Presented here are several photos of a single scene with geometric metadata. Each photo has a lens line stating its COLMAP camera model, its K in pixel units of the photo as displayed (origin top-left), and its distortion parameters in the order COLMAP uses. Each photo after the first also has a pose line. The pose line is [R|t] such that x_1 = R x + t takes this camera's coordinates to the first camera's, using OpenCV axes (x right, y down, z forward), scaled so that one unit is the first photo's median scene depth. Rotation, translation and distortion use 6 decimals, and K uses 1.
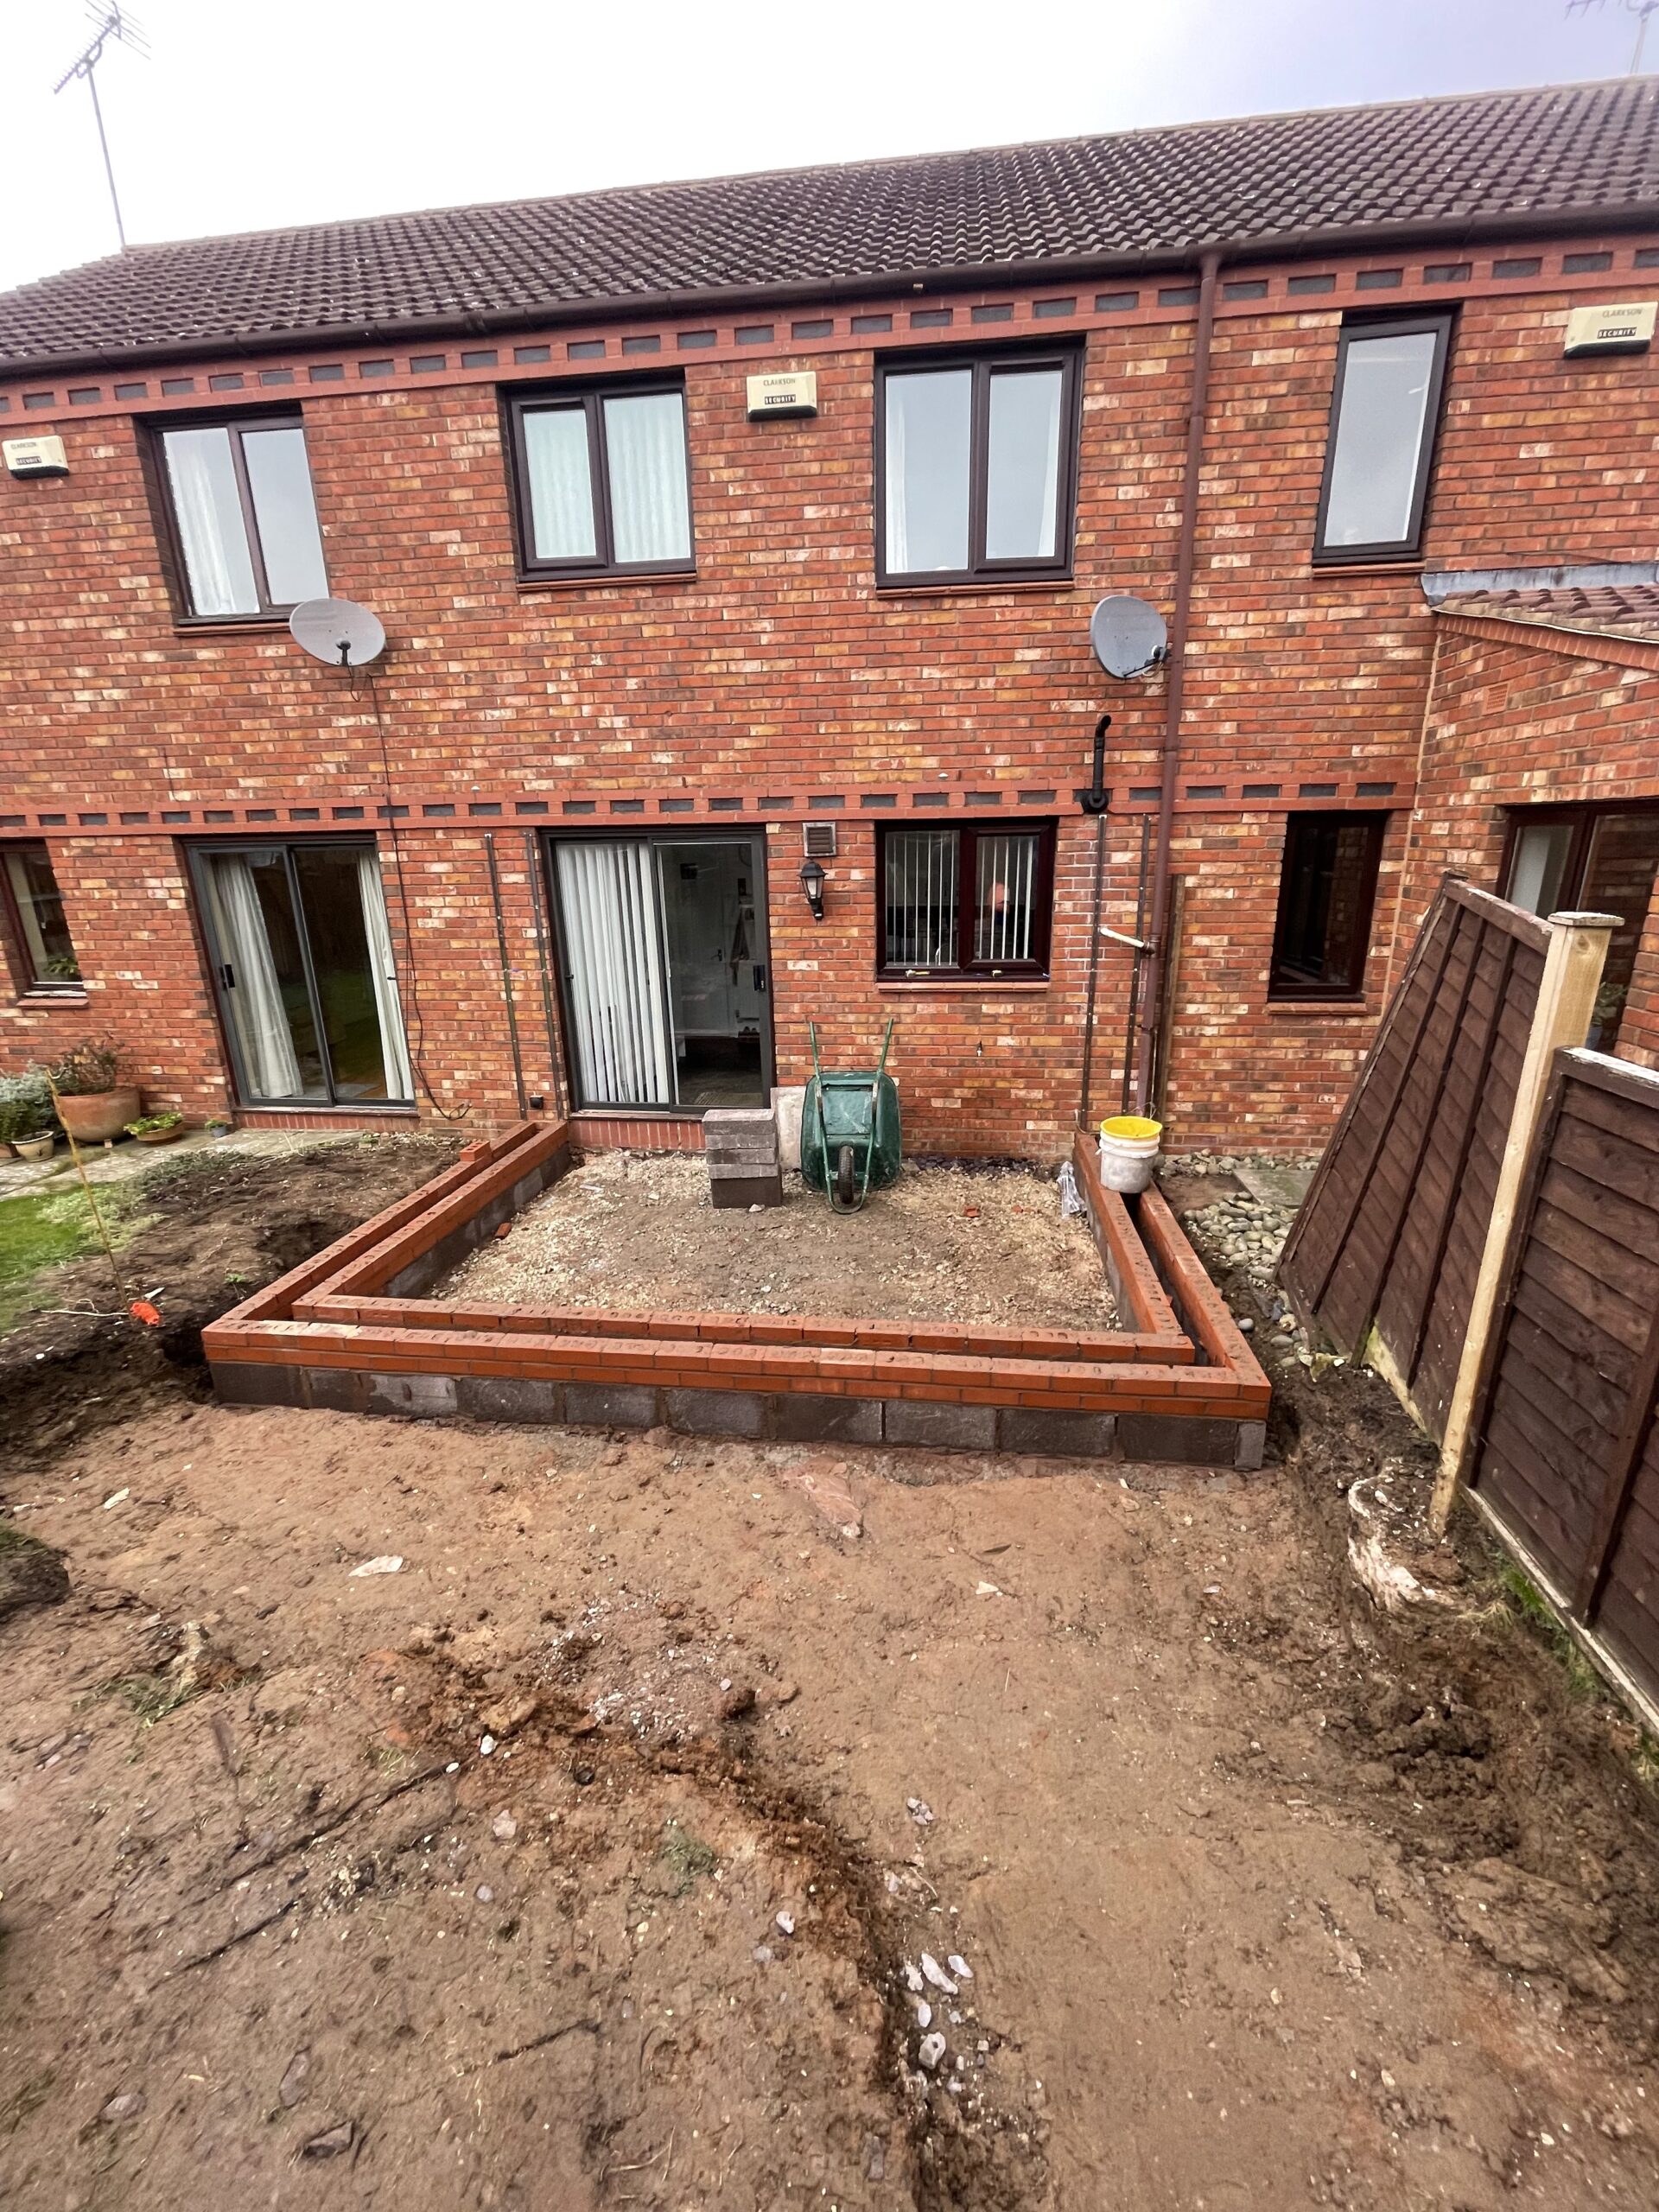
lens RADIAL K [[891.7, 0, 837.9], [0, 891.7, 1100.9], [0, 0, 1]] dist [-0.008017, 0.002829]
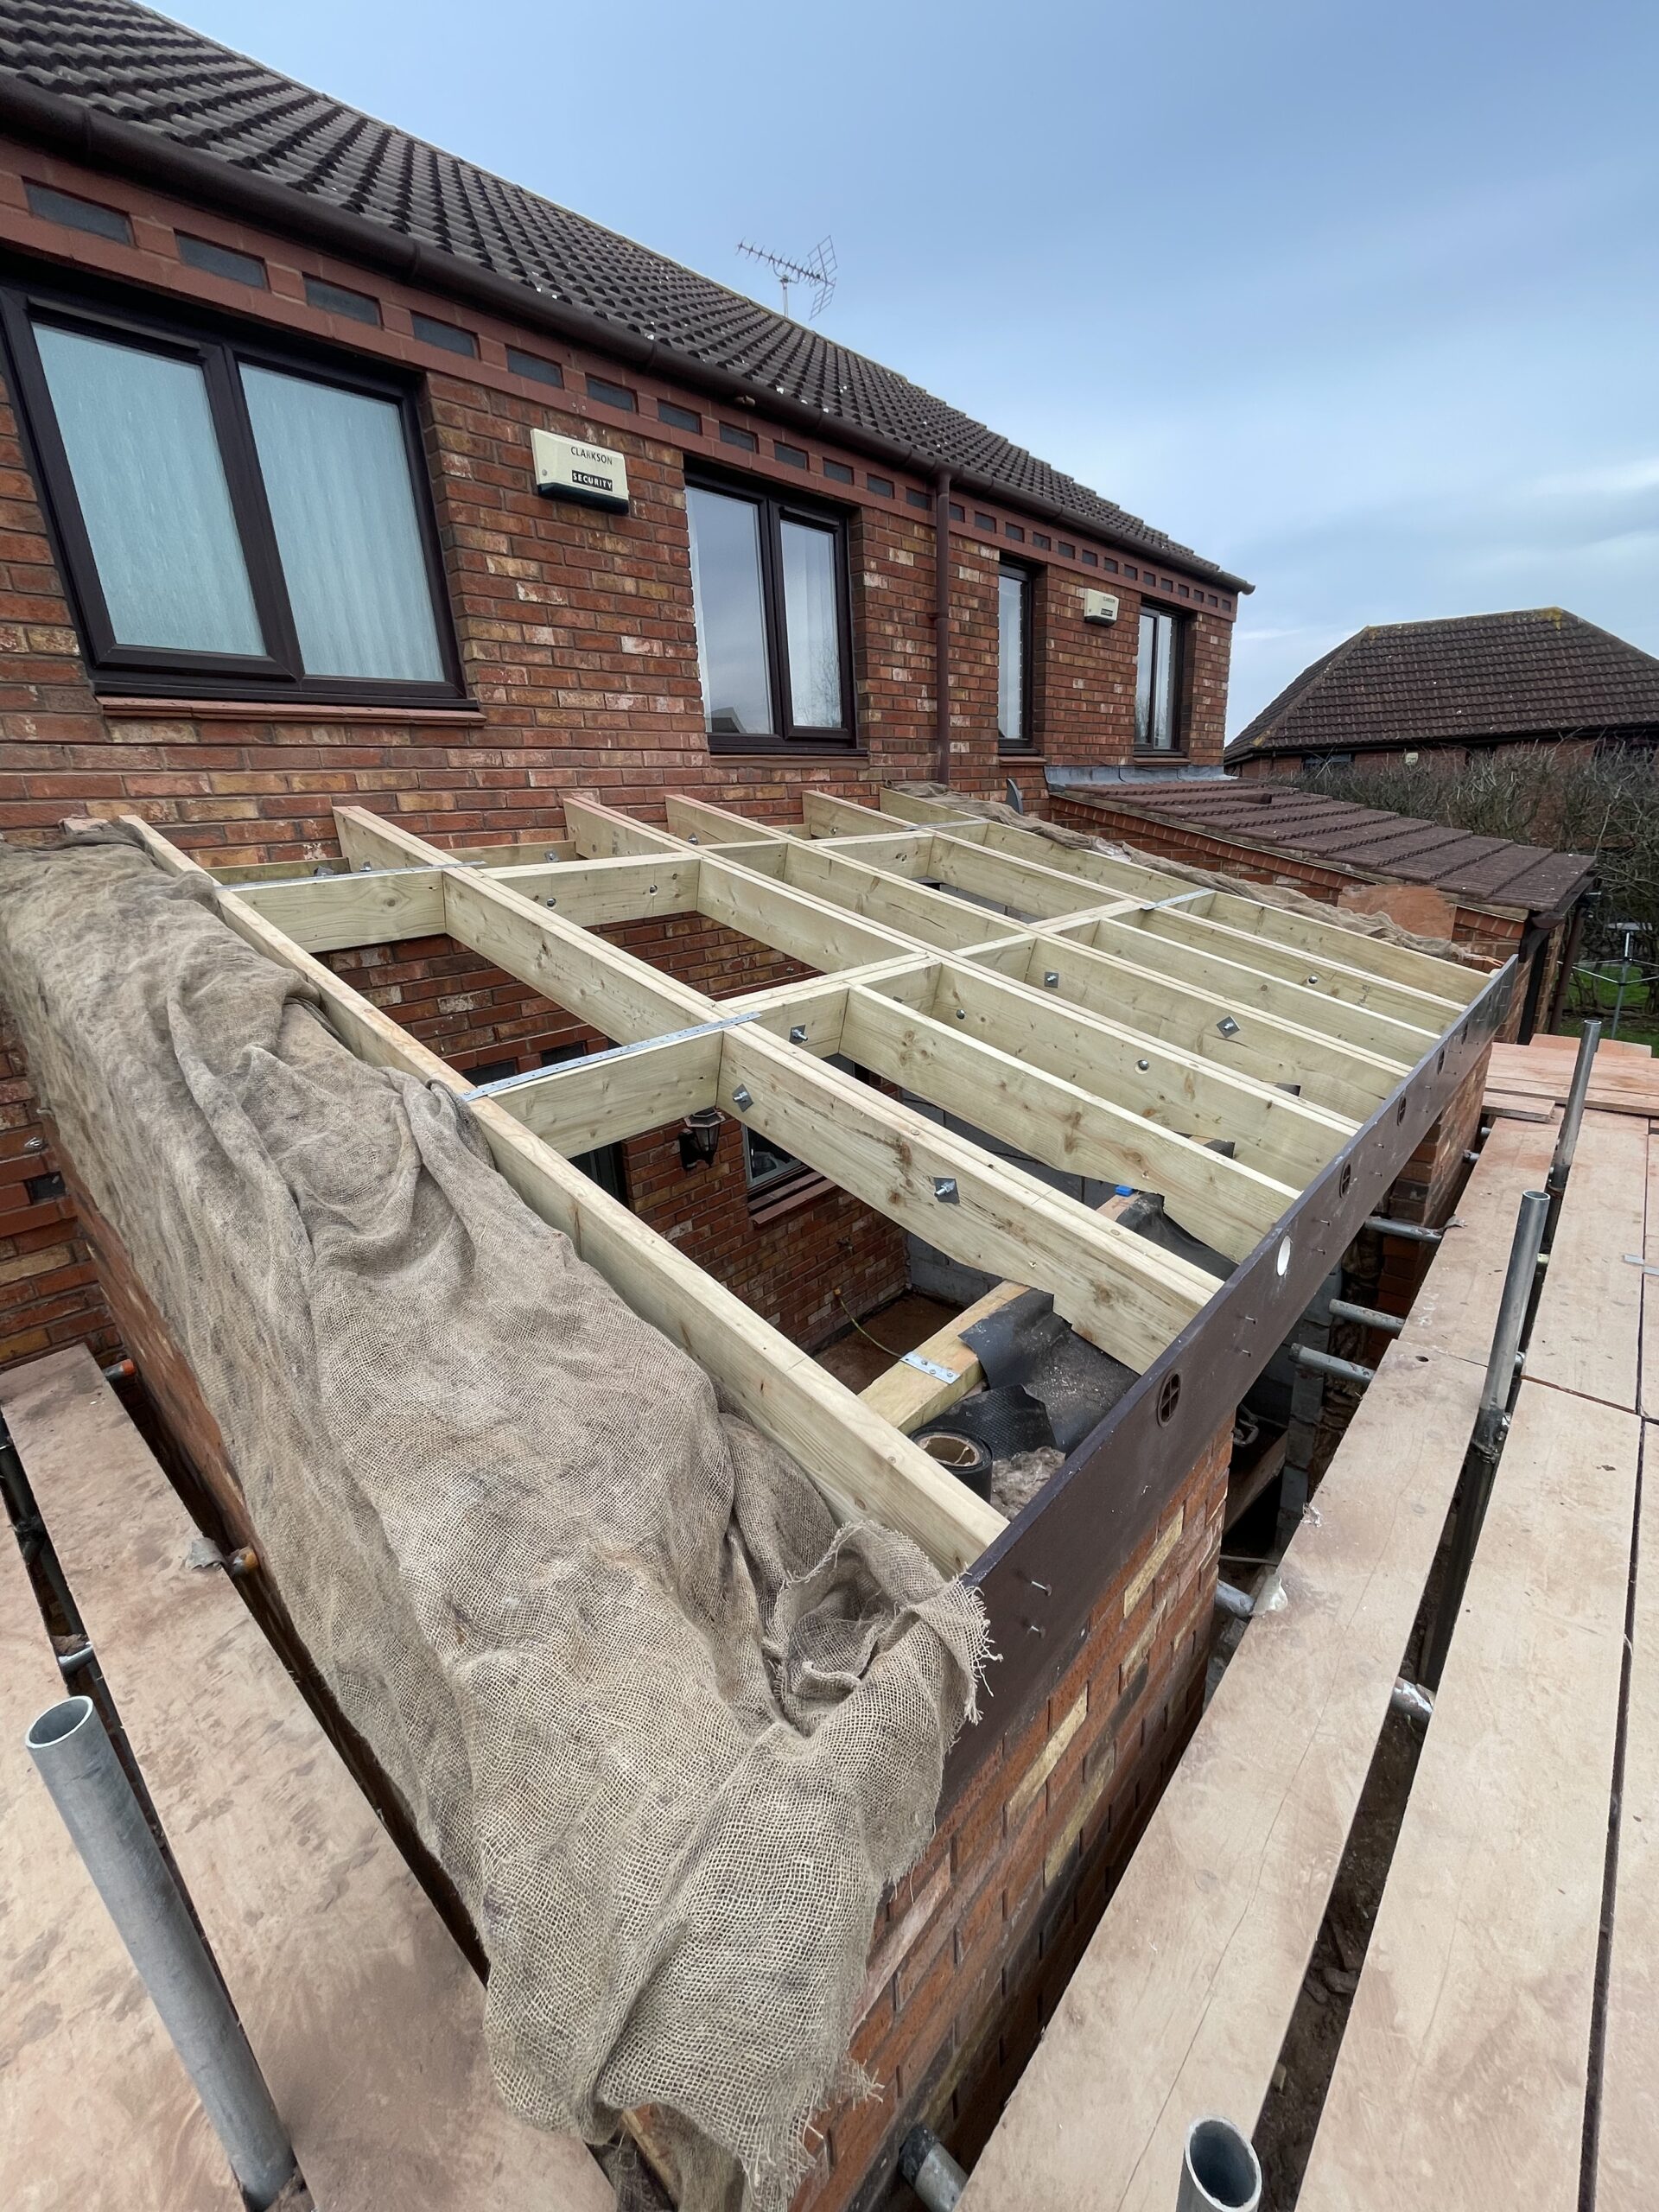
lens RADIAL K [[891.7, 0, 839.3], [0, 891.7, 1100.0], [0, 0, 1]] dist [-0.008017, 0.002829]
pose [[0.568706, -0.266484, 0.778177, -0.552420], [0.274768, 0.953267, 0.125638, -0.339841], [-0.775291, 0.142367, 0.615350, 0.459169]]
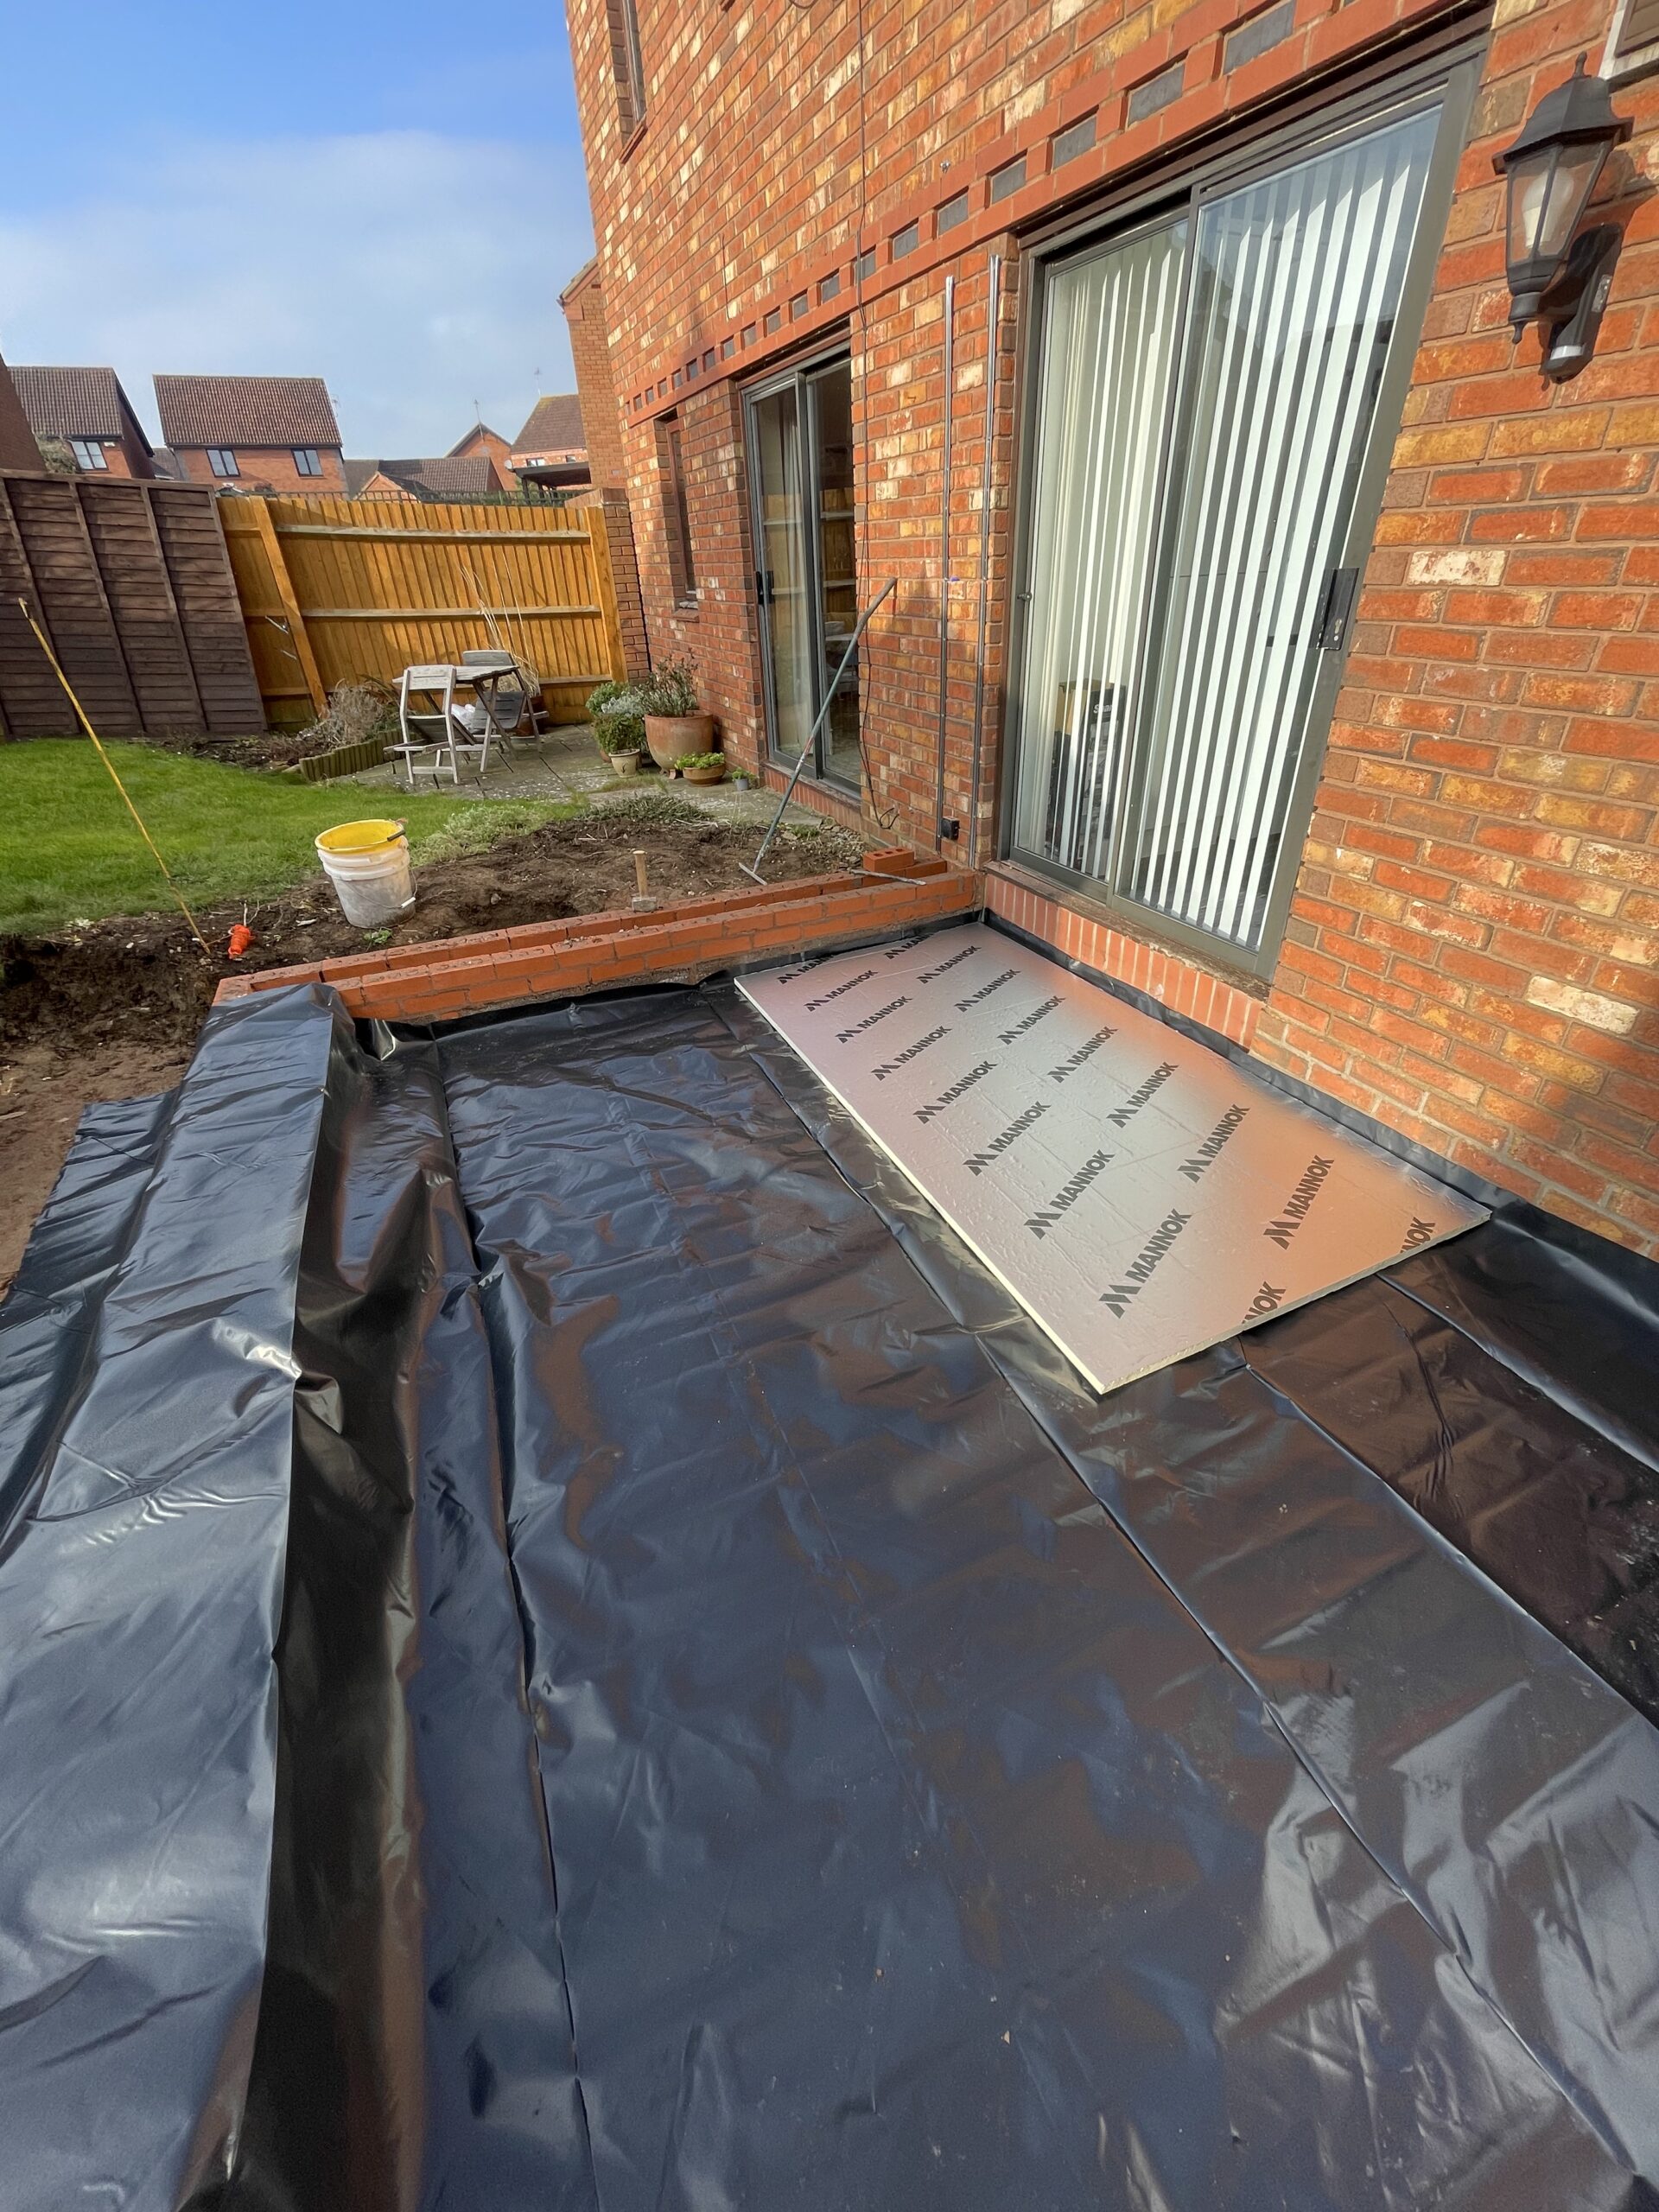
lens RADIAL K [[891.7, 0, 835.8], [0, 891.7, 1100.0], [0, 0, 1]] dist [-0.008017, 0.002829]
pose [[0.529270, 0.443192, -0.723502, 0.171204], [-0.215439, 0.894982, 0.390633, -0.063007], [0.820646, -0.050879, 0.569167, 0.680430]]
